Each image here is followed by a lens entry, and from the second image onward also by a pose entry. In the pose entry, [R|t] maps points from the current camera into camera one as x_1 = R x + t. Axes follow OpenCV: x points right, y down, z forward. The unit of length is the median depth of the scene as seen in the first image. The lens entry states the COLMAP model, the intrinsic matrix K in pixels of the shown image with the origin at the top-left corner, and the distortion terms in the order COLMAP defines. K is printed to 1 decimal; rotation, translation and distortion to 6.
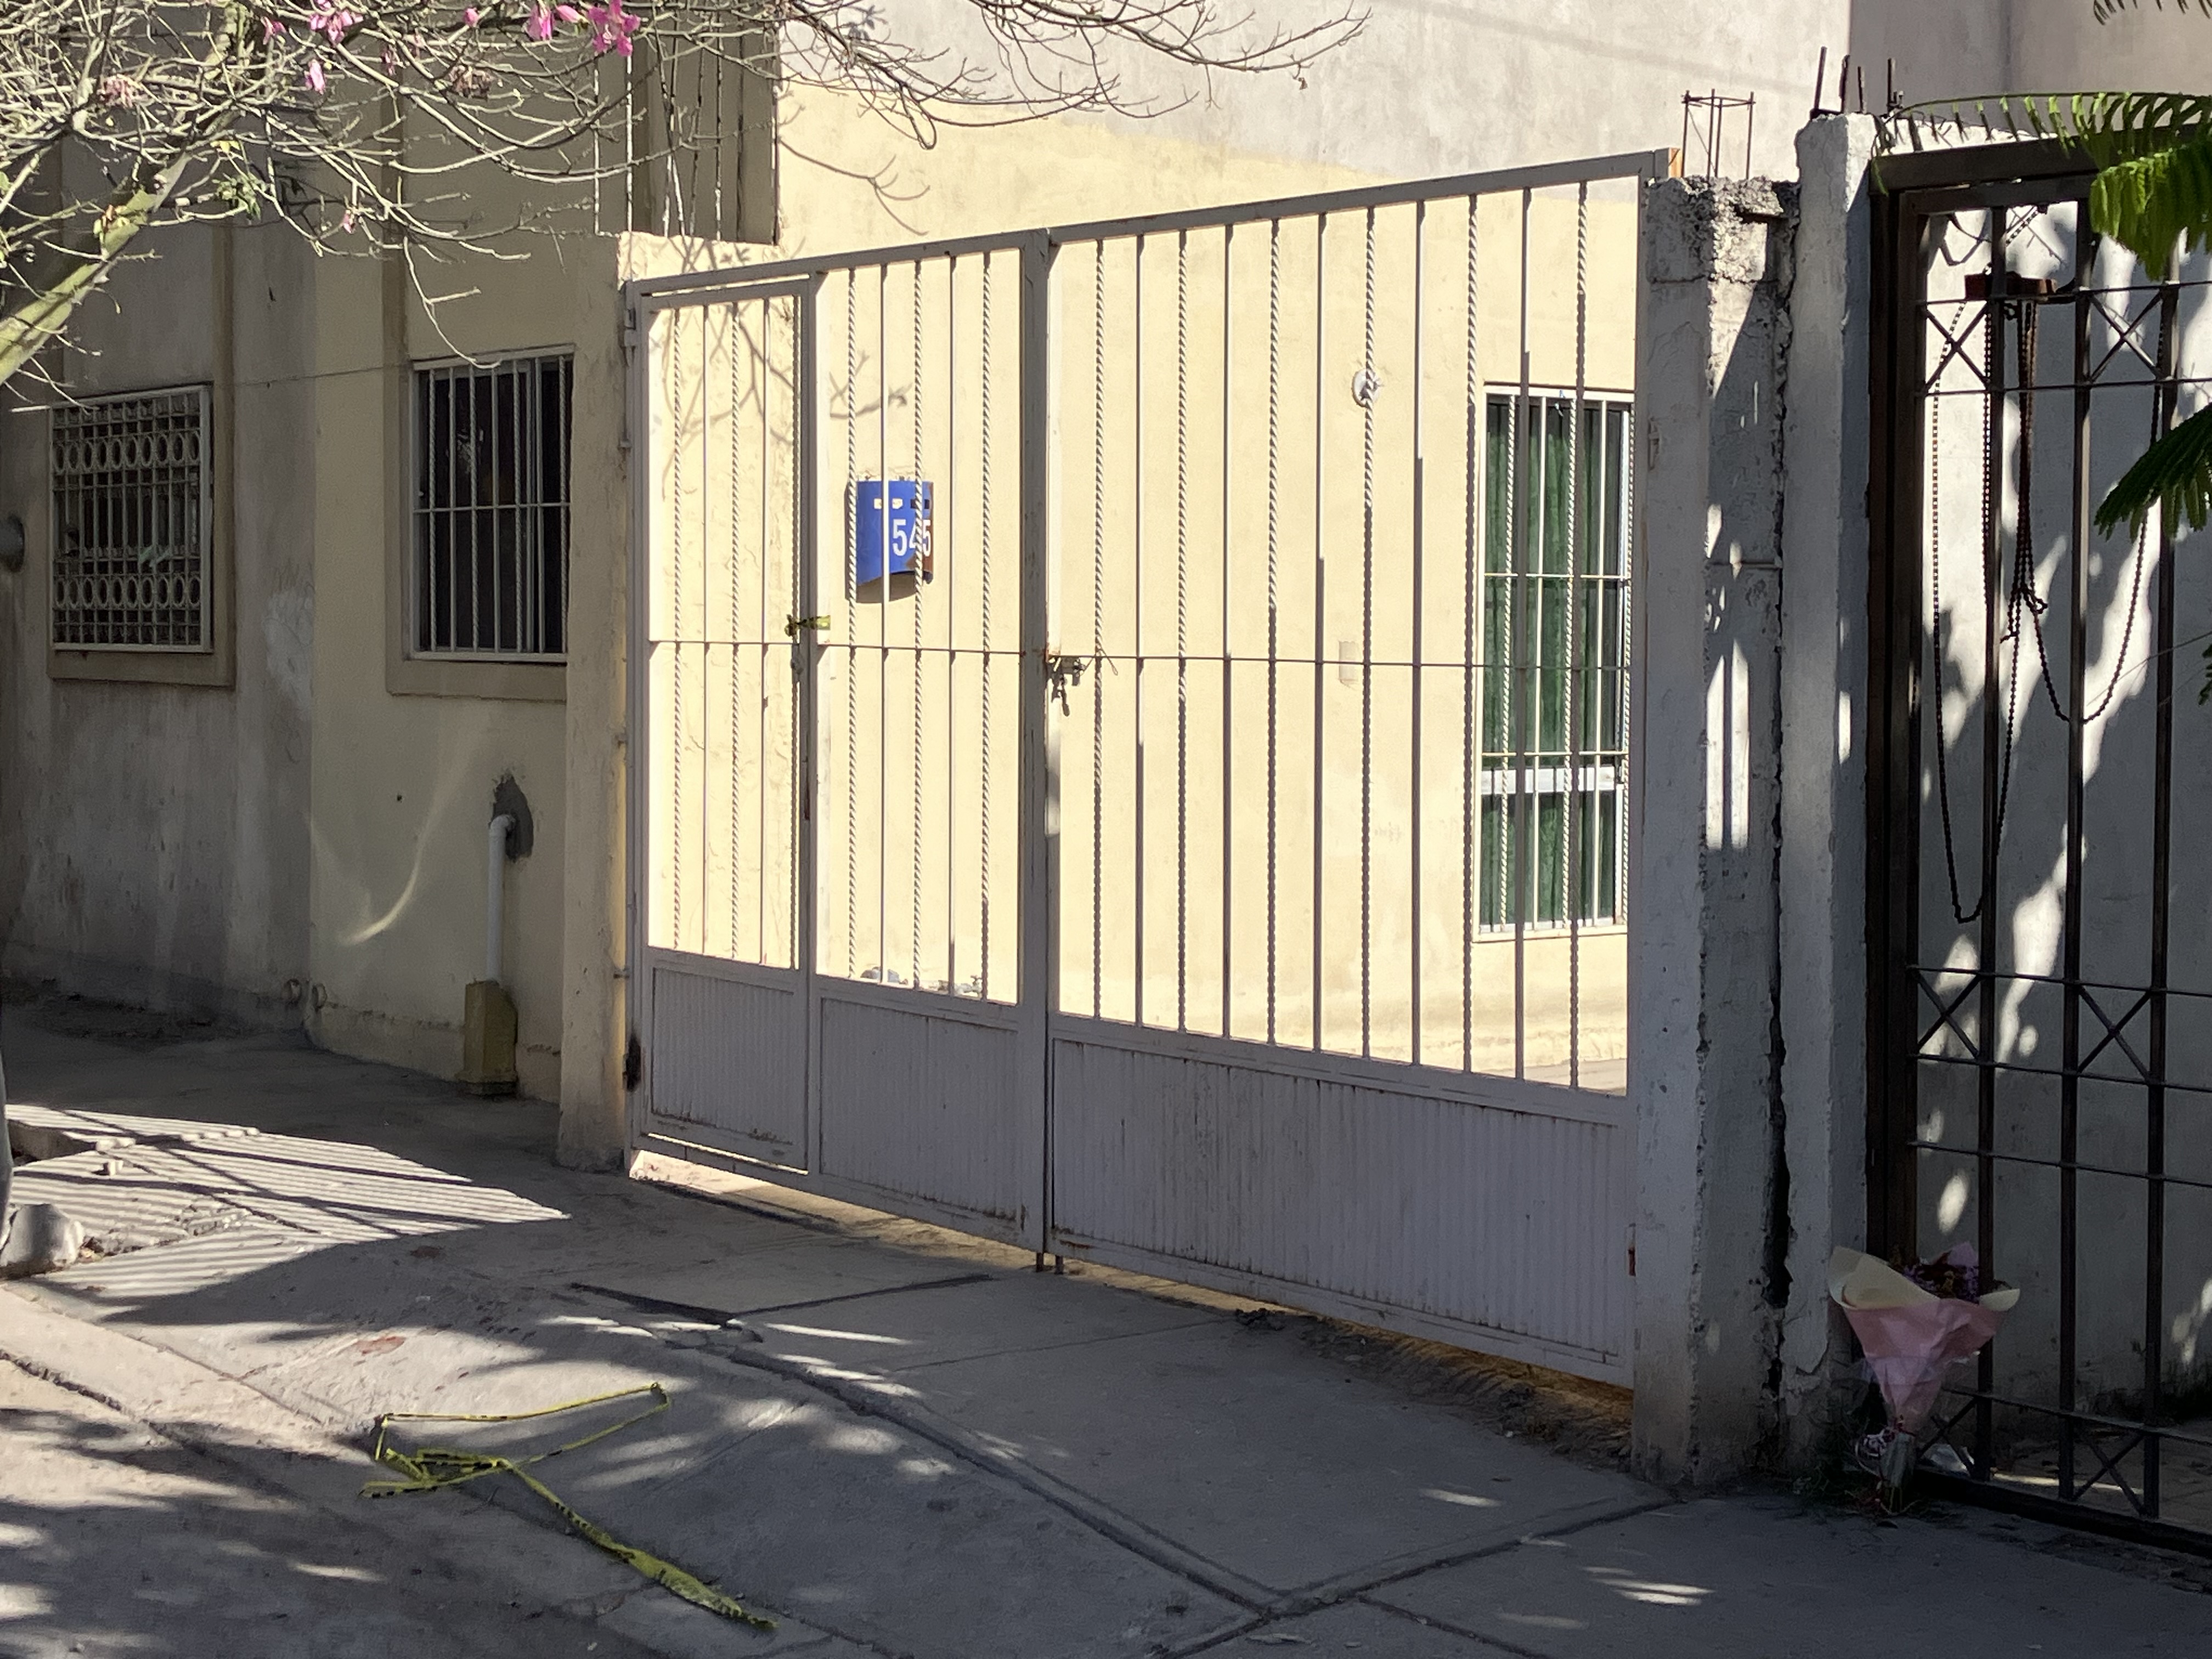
lens RADIAL K [[3546.9, 0, 1106.0], [0, 3546.9, 829.5], [0, 0, 1]] dist [0.025266, 0.855271]
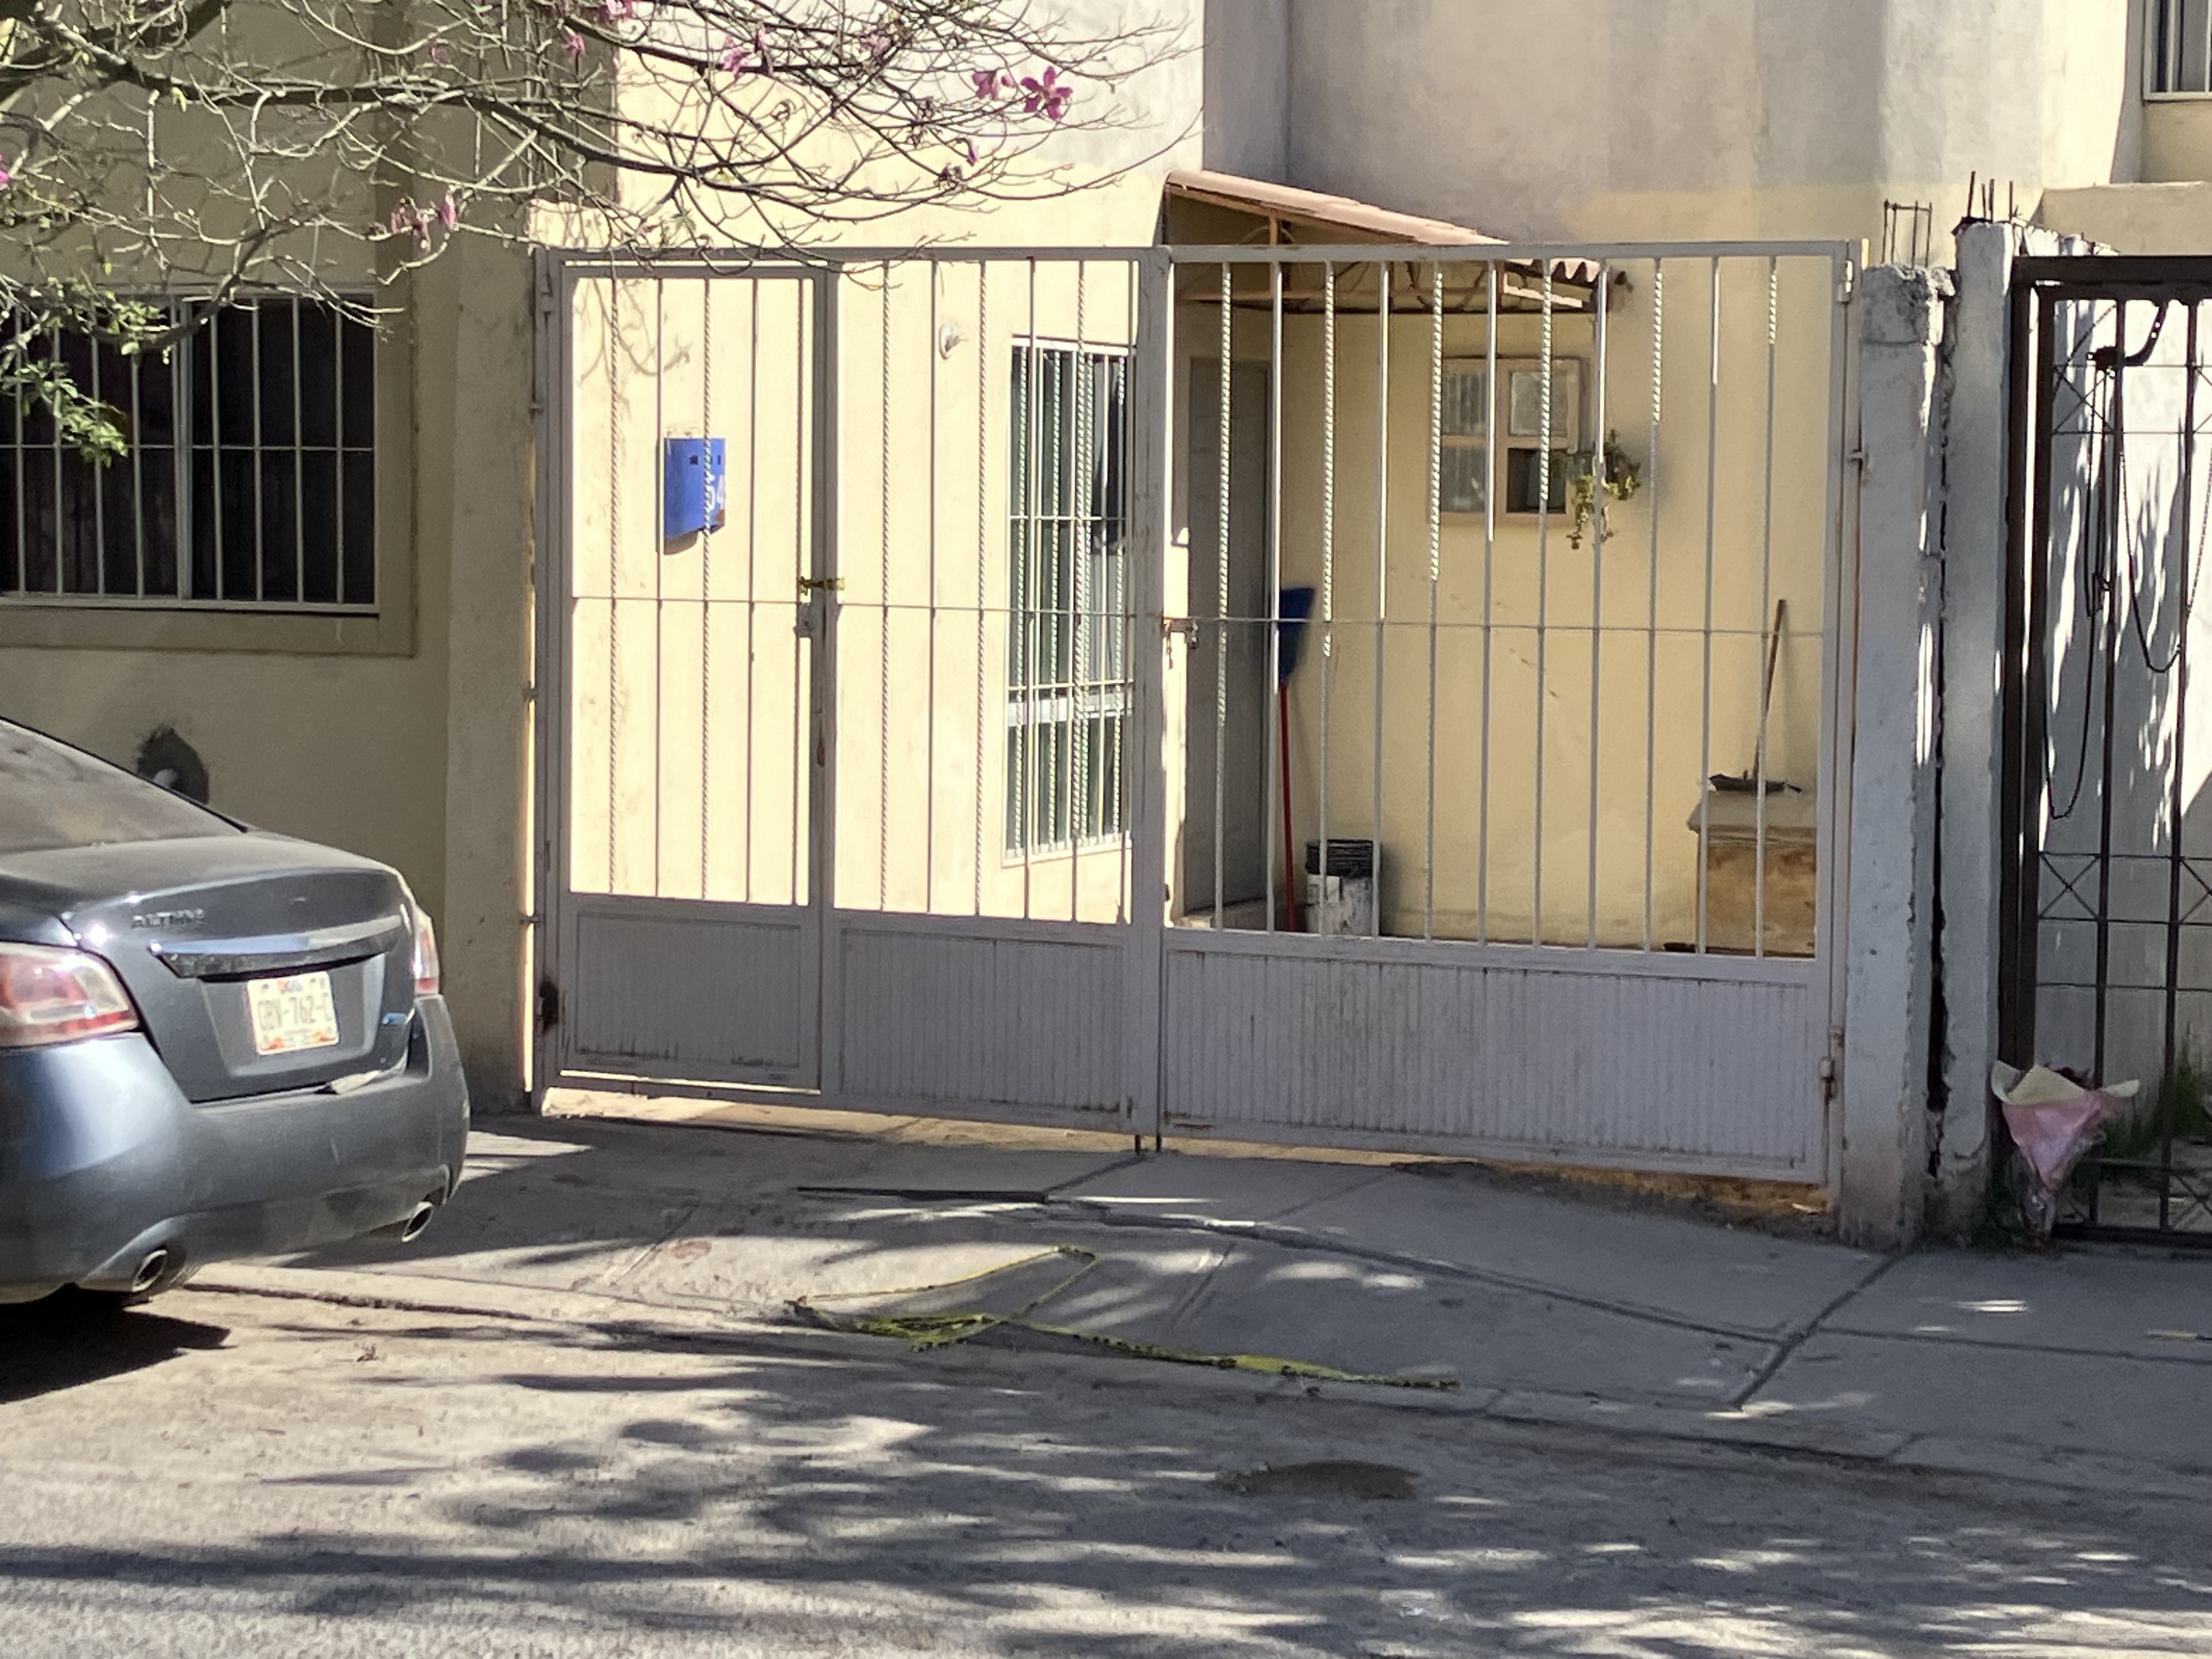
lens RADIAL K [[4588.9, 0, 1106.0], [0, 4588.9, 829.5], [0, 0, 1]] dist [0.157919, -0.058836]
pose [[0.869101, -0.032694, 0.493553, -0.709958], [0.022602, 0.999396, 0.026402, -0.018469], [-0.494118, -0.011790, 0.869315, -0.265519]]
